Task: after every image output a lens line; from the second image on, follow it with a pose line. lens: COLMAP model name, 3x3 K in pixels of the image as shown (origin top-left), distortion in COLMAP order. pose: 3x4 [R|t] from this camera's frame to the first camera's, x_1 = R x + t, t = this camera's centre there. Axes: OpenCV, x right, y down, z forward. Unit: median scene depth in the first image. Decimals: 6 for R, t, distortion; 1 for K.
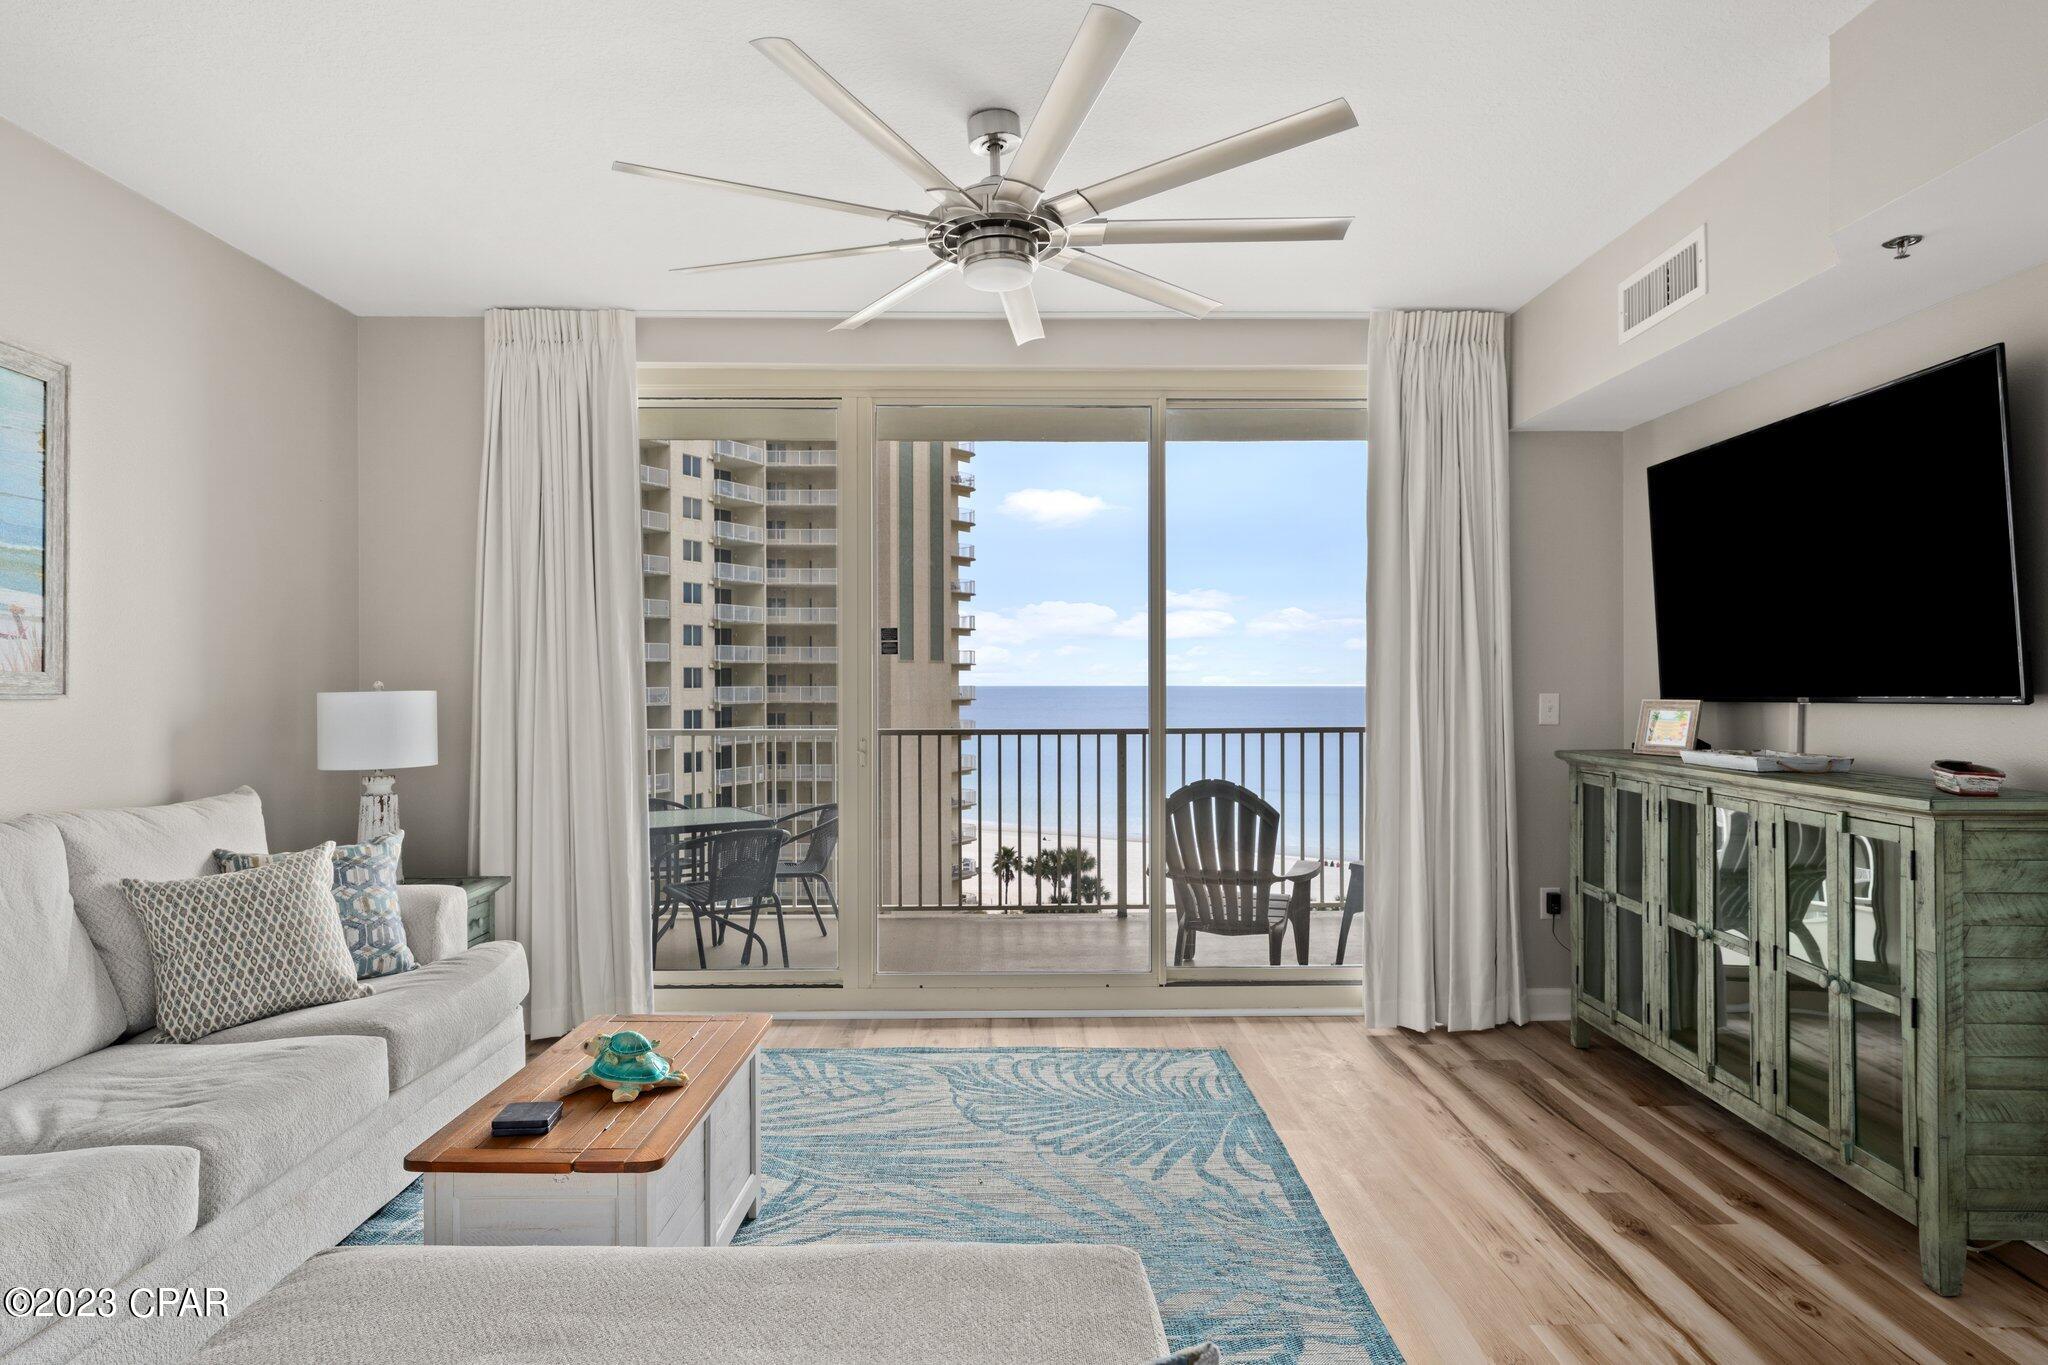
lens RADIAL K [[1147.6, 0, 1028.1], [0, 1147.6, 682.9], [0, 0, 1]] dist [0.001836, -0.000243]
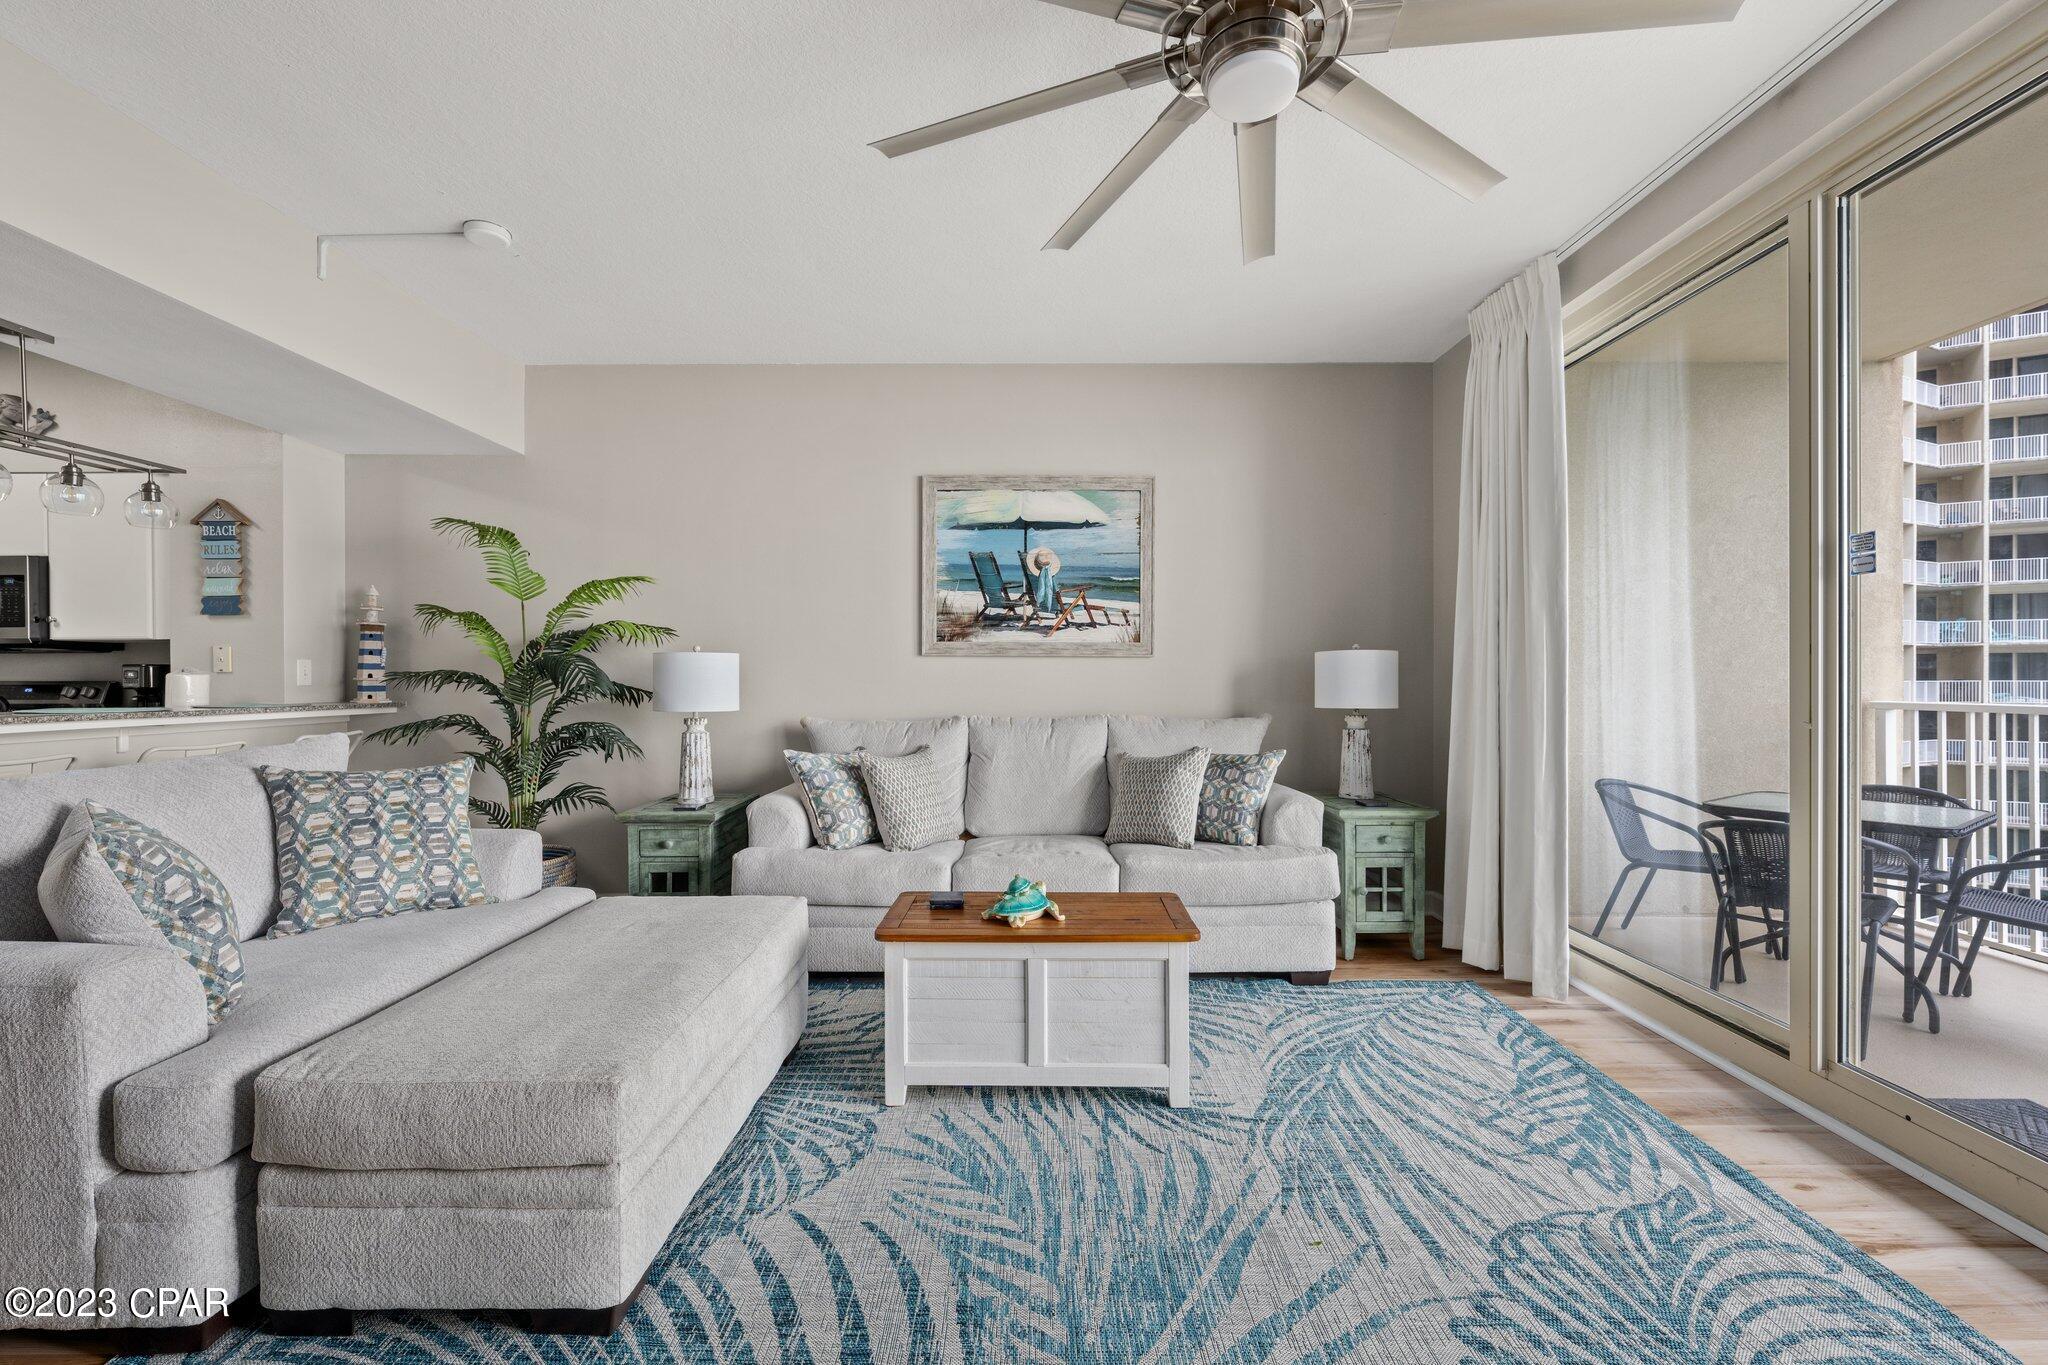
lens RADIAL K [[841.4, 0, 1024.0], [0, 841.4, 682.5], [0, 0, 1]] dist [0.001916, 0.000271]
pose [[-0.017884, 0.004841, -0.999828, 0.424170], [0.001843, 0.999987, 0.004809, 0.038972], [0.999838, -0.001757, -0.017893, 0.645481]]
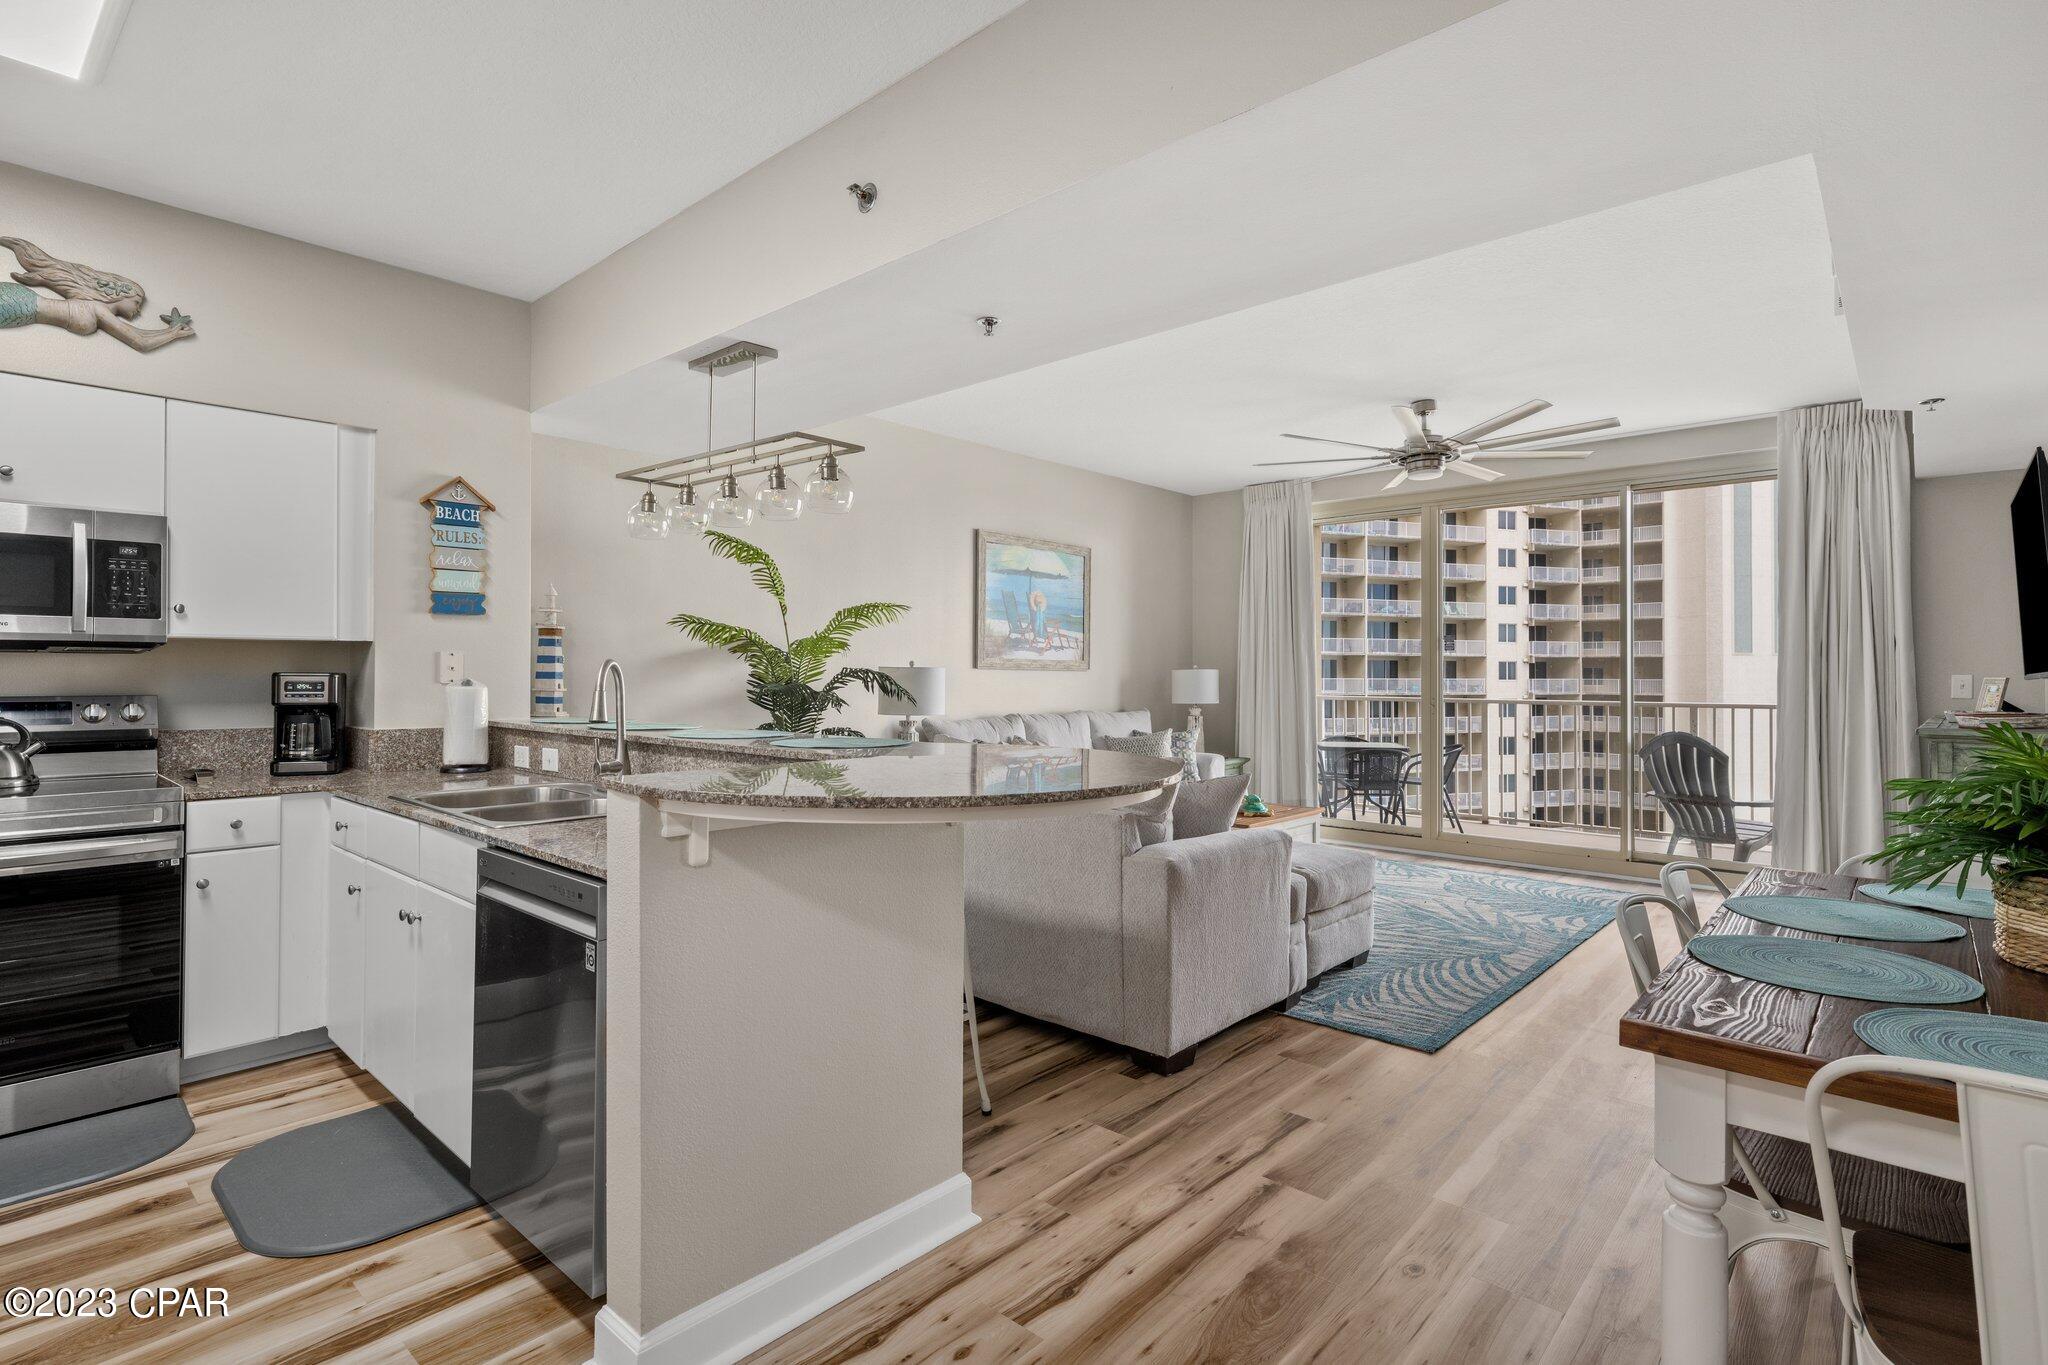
lens RADIAL K [[994.3, 0, 1024.0], [0, 994.3, 682.5], [0, 0, 1]] dist [-0.003931, -0.000455]
pose [[0.729883, 0.011344, -0.683478, 0.527975], [-0.006414, 0.999932, 0.009747, 0.016177], [0.683542, -0.002731, 0.729906, -0.660214]]
